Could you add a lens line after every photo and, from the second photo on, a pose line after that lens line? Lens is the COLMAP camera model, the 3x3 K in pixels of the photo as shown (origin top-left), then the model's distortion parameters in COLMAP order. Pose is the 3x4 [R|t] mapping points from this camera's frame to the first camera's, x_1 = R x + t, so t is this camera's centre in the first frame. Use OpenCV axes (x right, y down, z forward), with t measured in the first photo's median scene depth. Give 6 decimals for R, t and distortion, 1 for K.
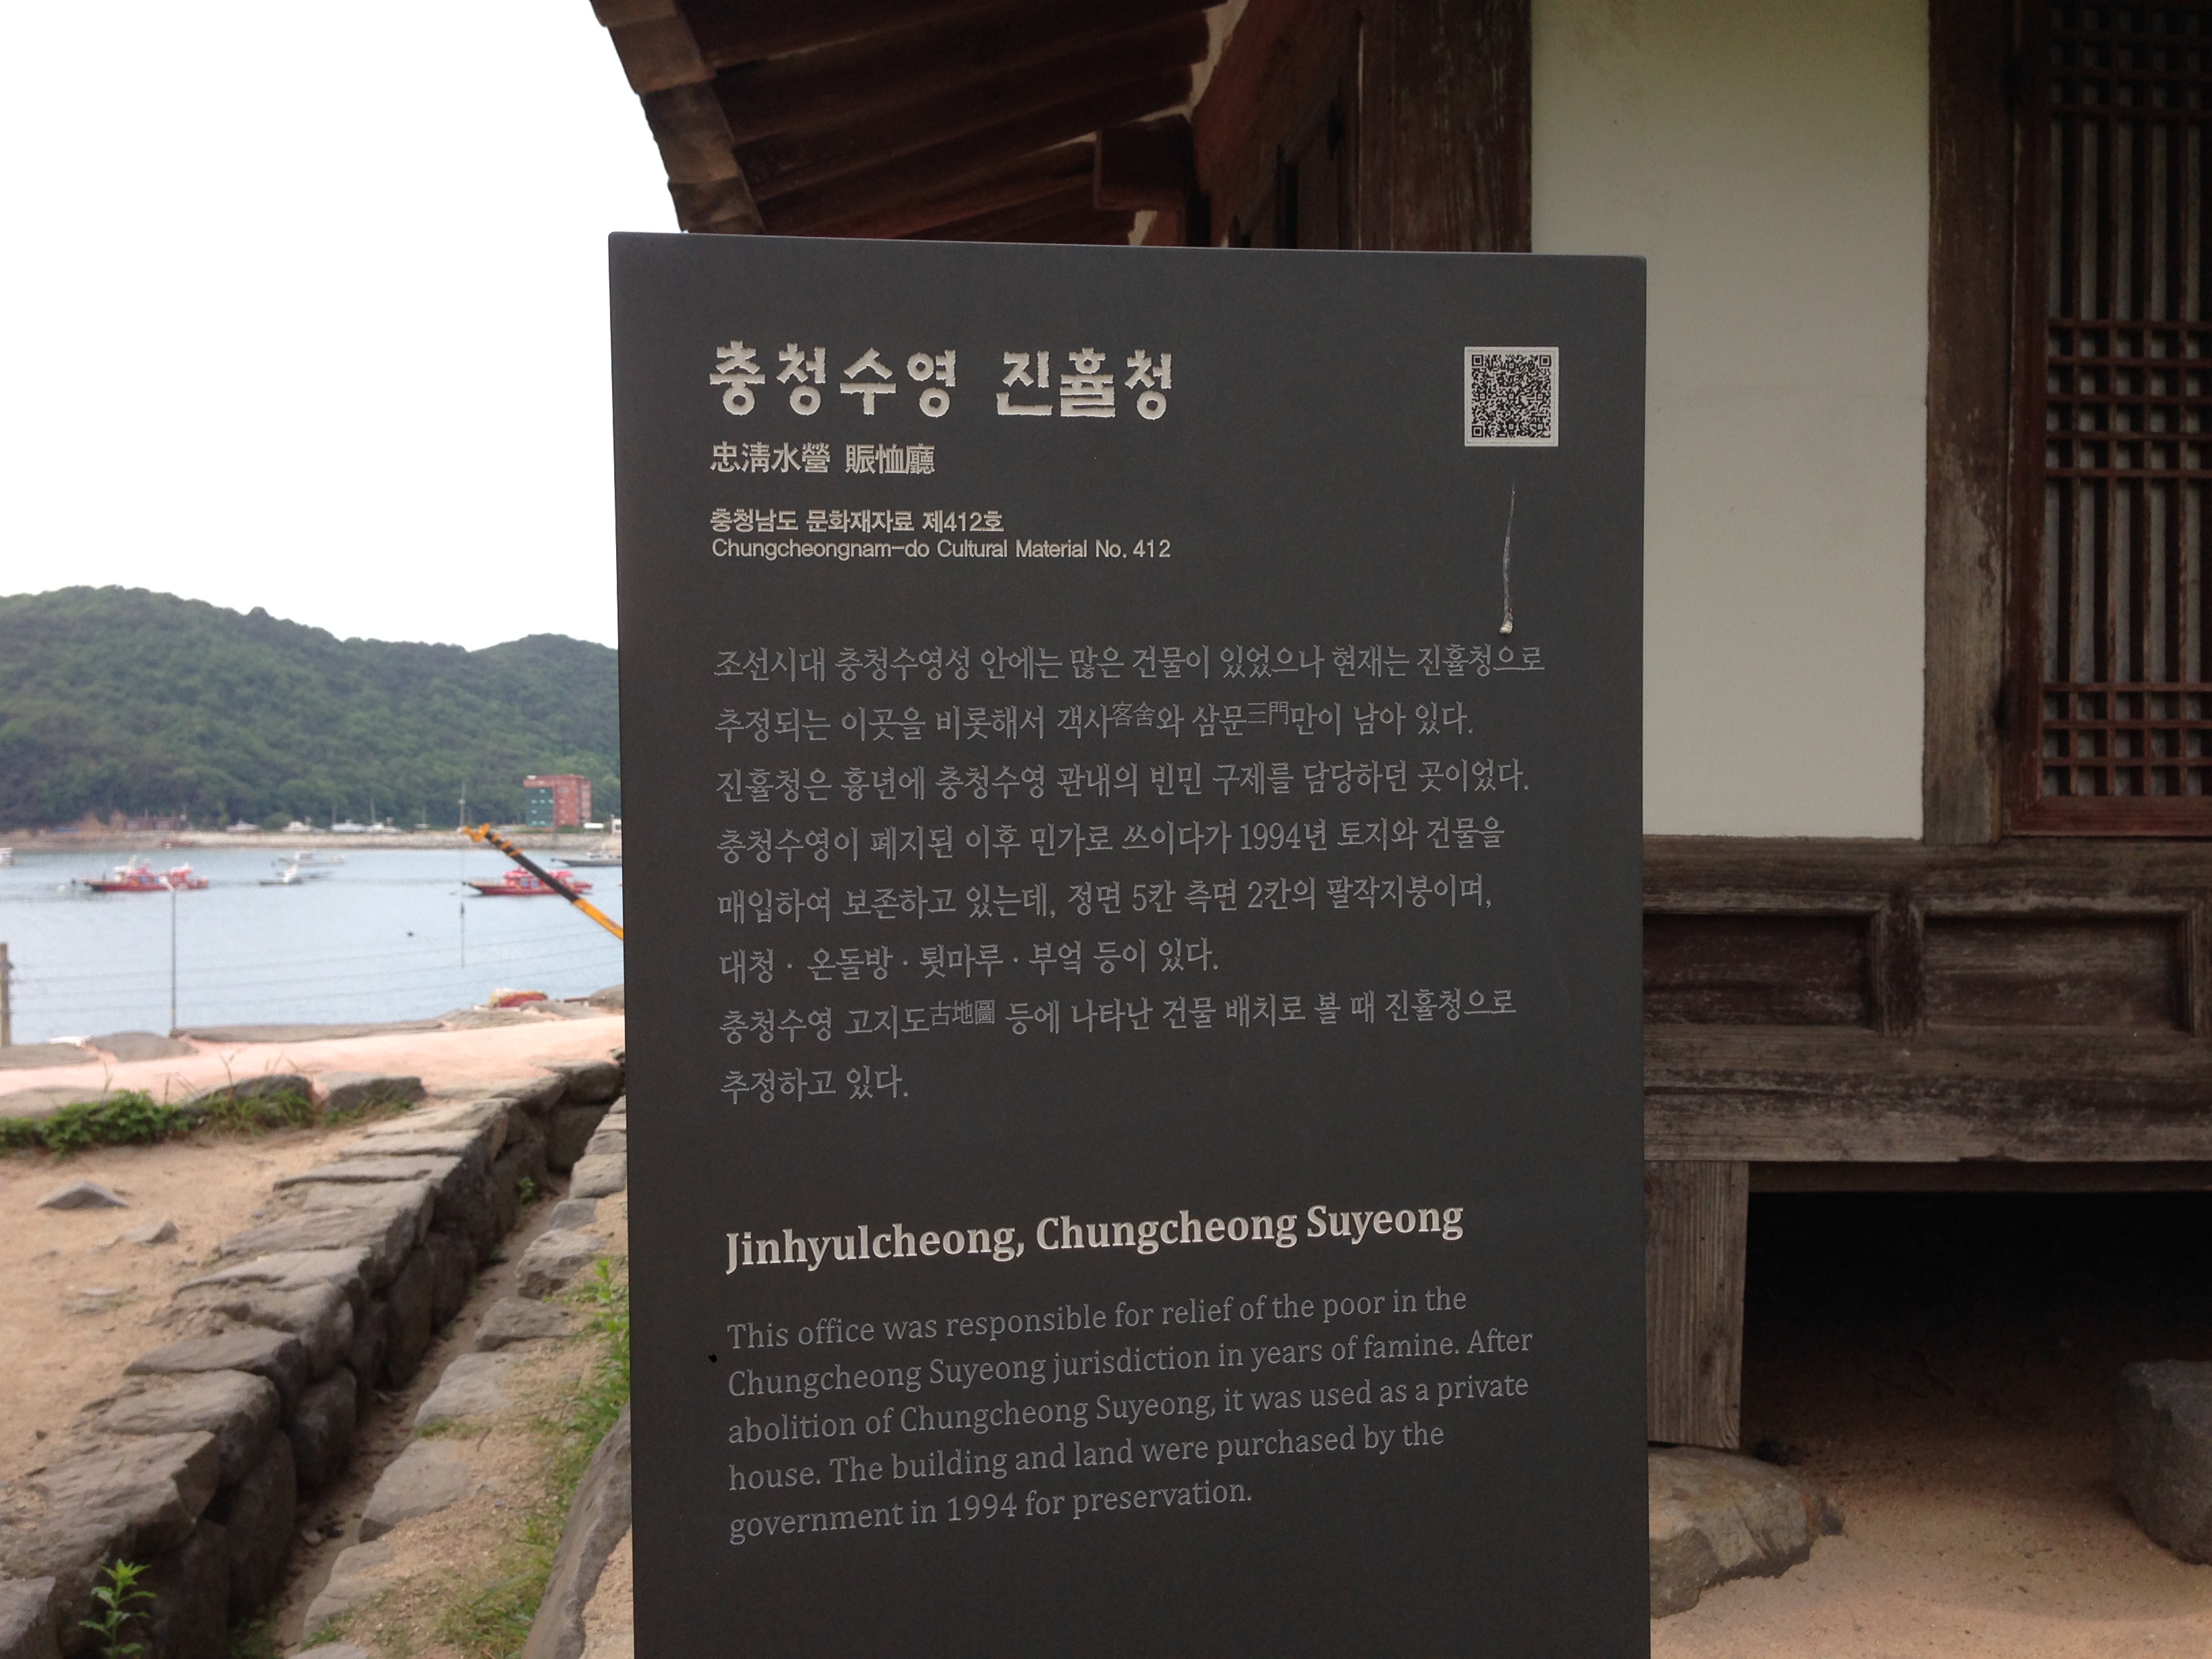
lens RADIAL K [[2059.1, 0, 1101.6], [0, 2059.1, 838.6], [0, 0, 1]] dist [0.068993, 0.000000]
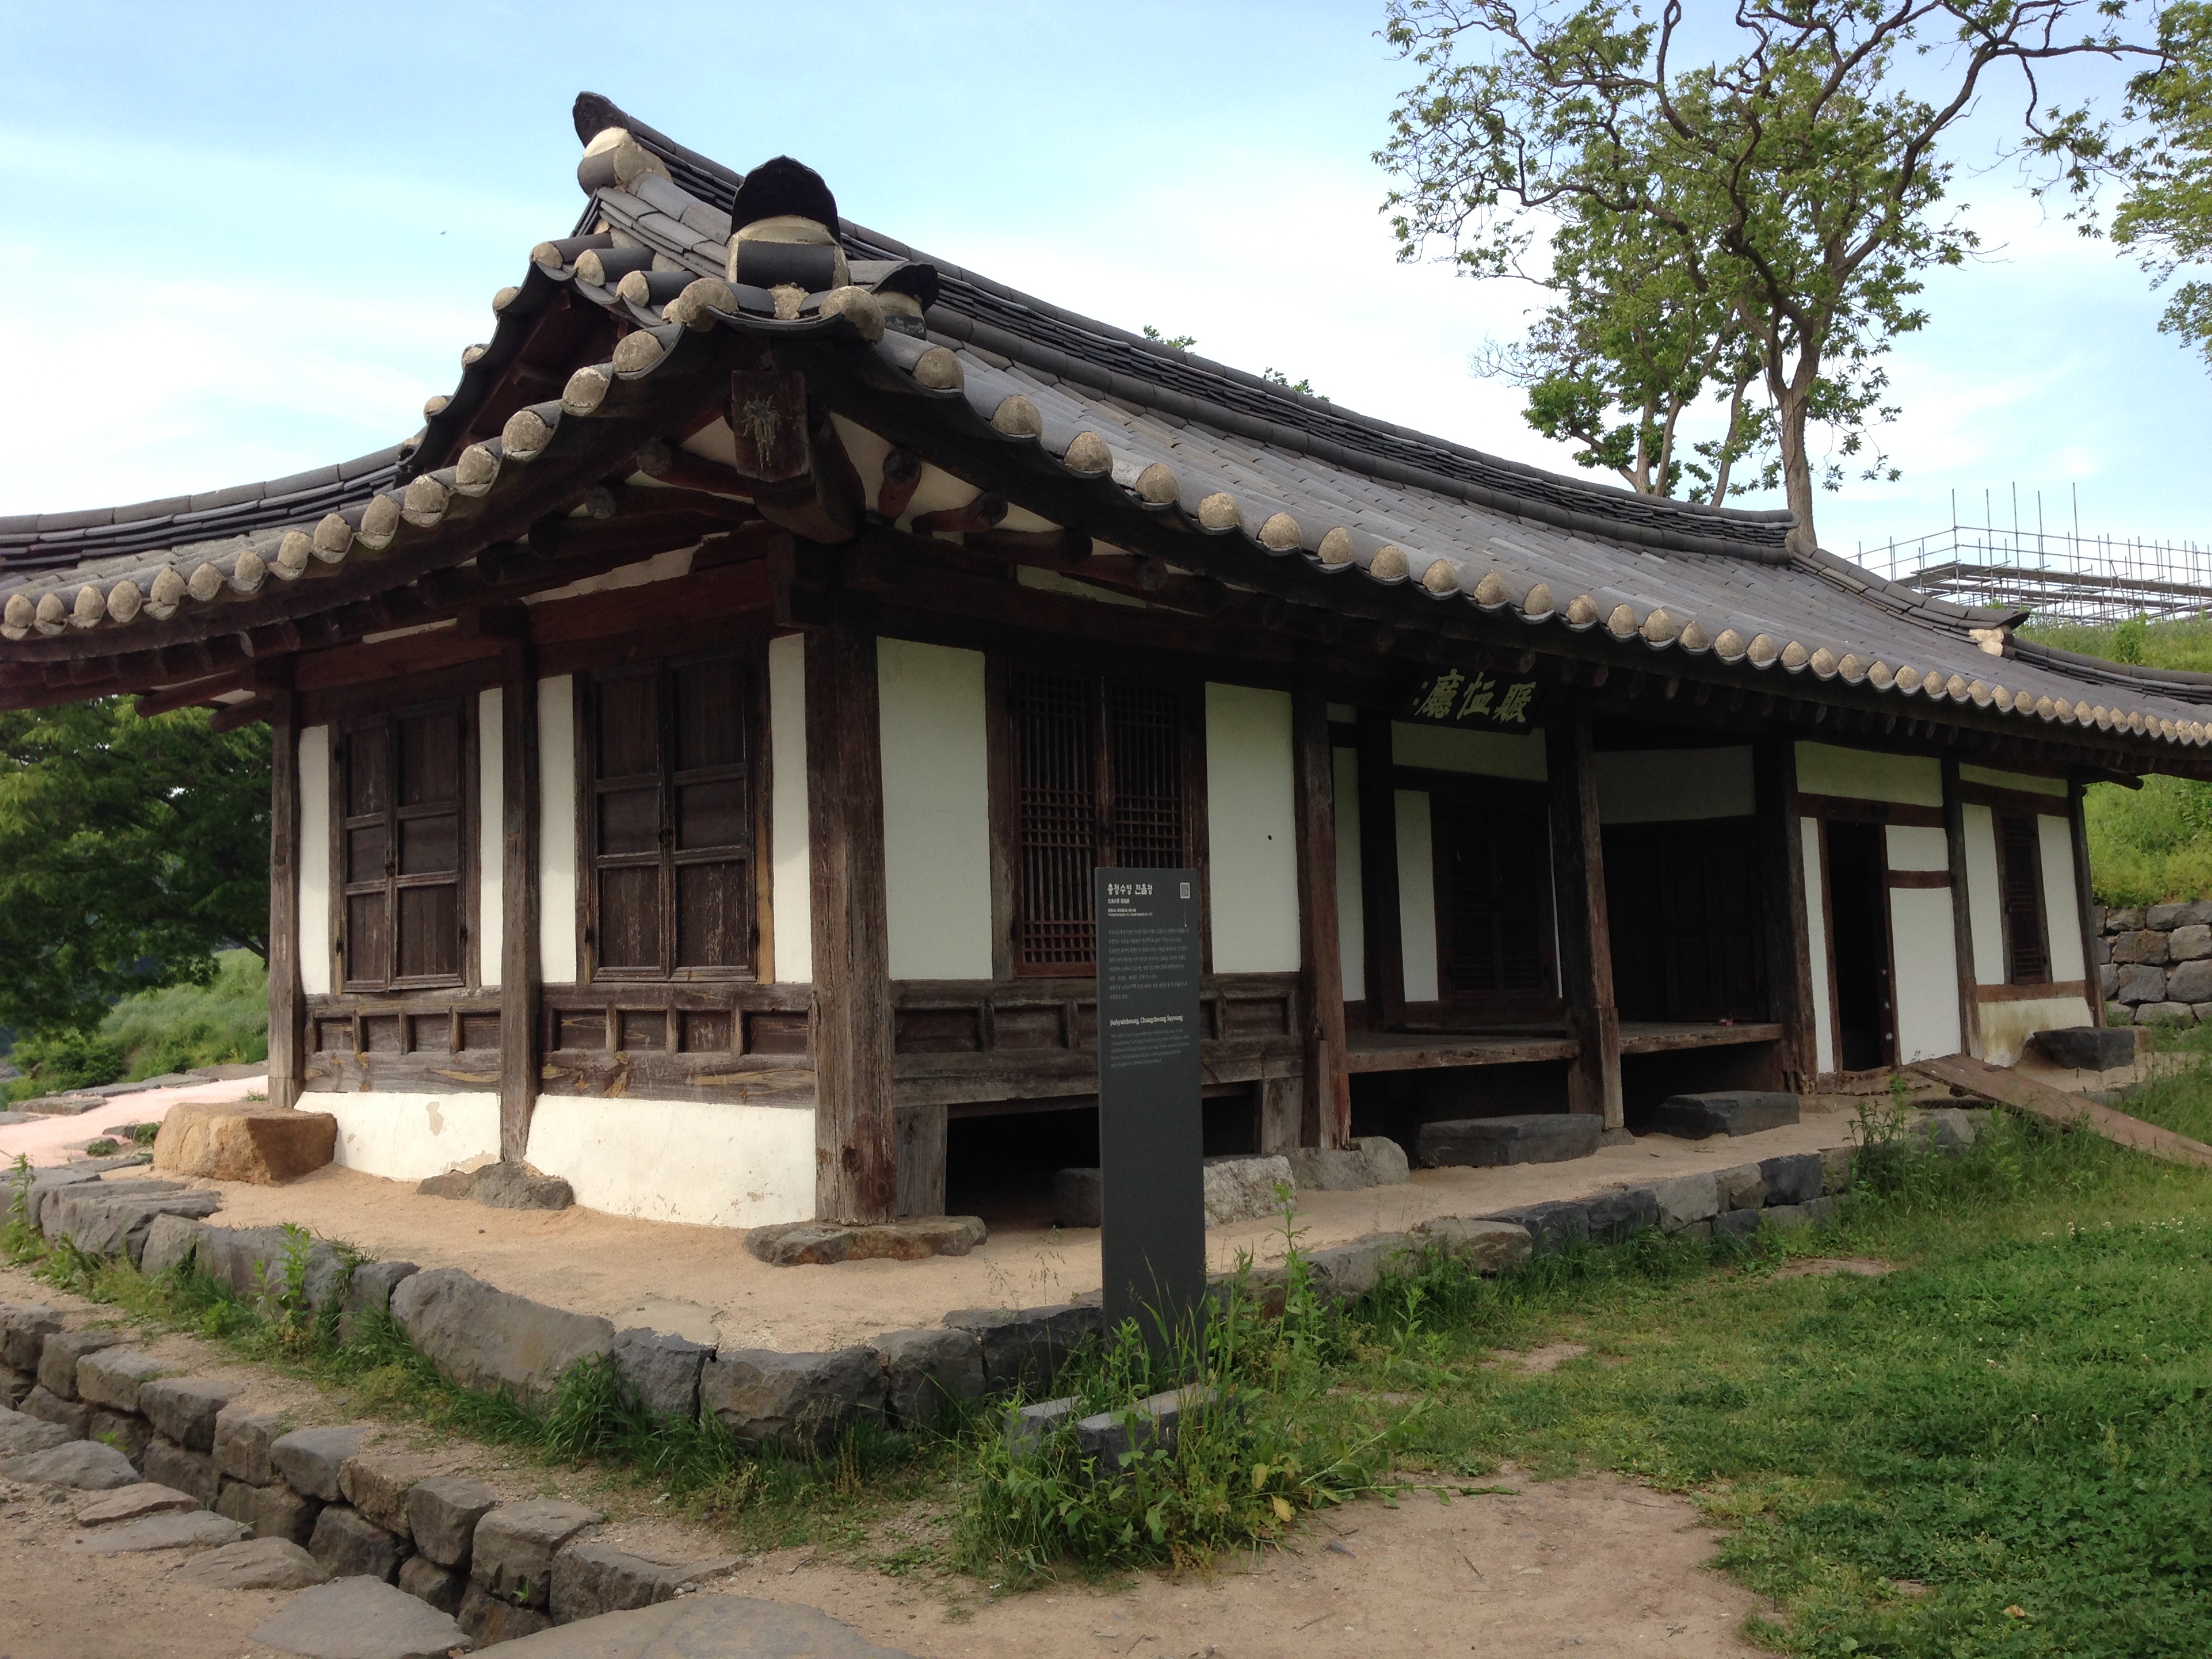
lens RADIAL K [[2038.4, 0, 1091.9], [0, 2038.4, 816.0], [0, 0, 1]] dist [0.008400, 0.000000]
pose [[0.751209, 0.036866, 0.659034, -1.240036], [0.034648, 0.994860, -0.095146, 0.044714], [-0.659154, 0.094309, 0.746071, -1.053583]]
